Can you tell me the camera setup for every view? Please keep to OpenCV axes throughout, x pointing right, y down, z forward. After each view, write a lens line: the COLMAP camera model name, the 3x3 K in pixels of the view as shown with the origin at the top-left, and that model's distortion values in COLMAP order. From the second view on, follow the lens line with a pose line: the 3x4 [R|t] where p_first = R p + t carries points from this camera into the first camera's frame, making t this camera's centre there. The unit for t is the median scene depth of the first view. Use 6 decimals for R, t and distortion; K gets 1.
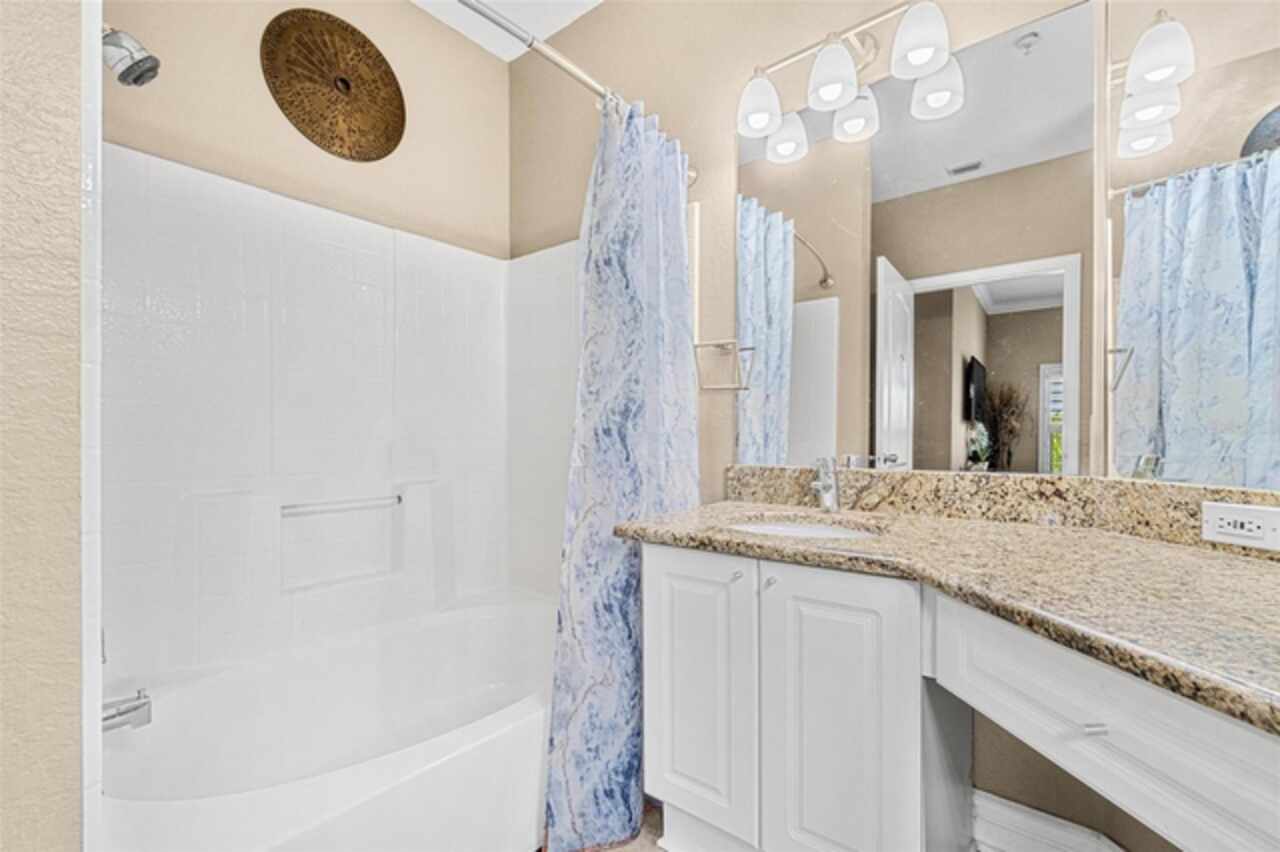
lens RADIAL K [[559.0, 0, 639.9], [0, 559.0, 431.8], [0, 0, 1]] dist [-0.003147, 0.001389]
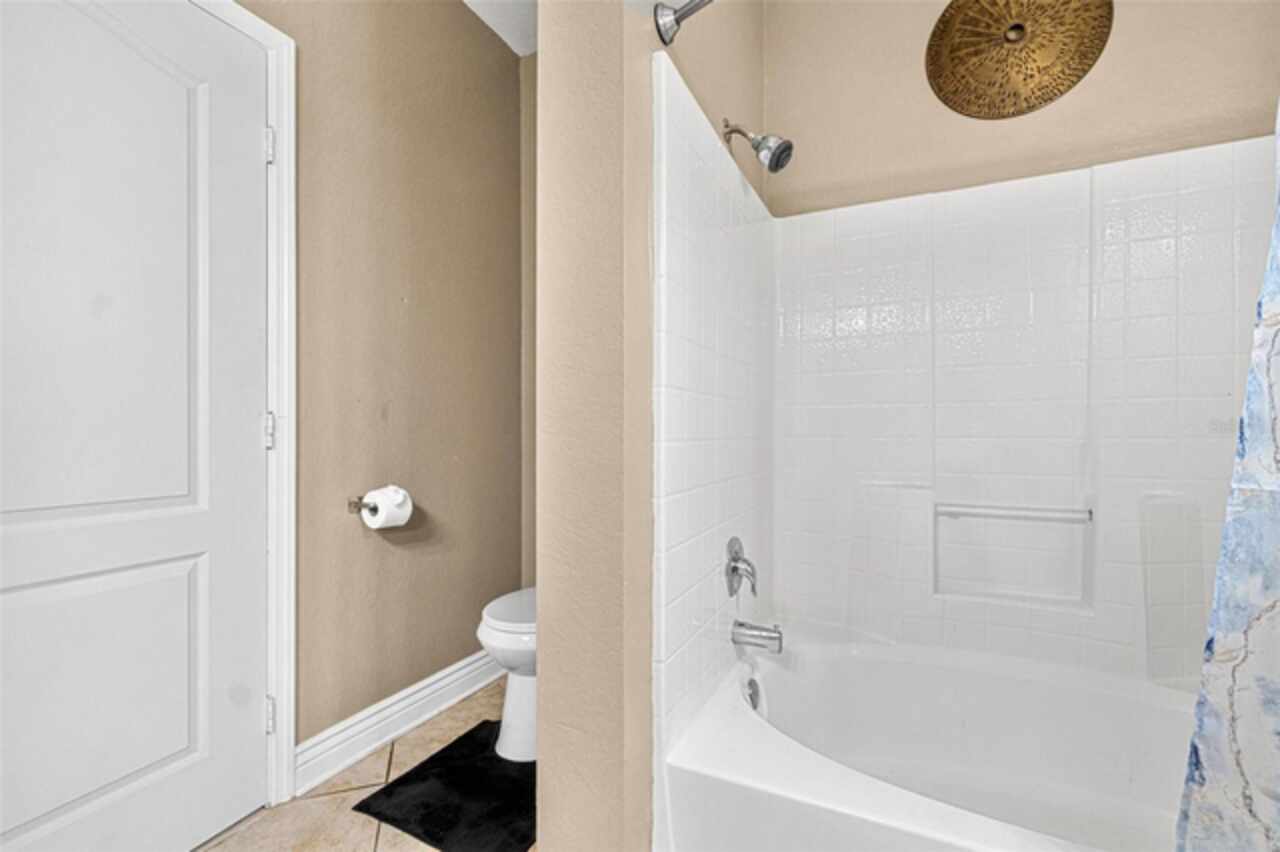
lens RADIAL K [[559.0, 0, 638.2], [0, 559.0, 431.4], [0, 0, 1]] dist [-0.003147, 0.001389]
pose [[0.228837, -0.005243, -0.973451, 0.196045], [0.007429, 0.999966, -0.003639, 0.003448], [0.973436, -0.006399, 0.228869, 0.236251]]
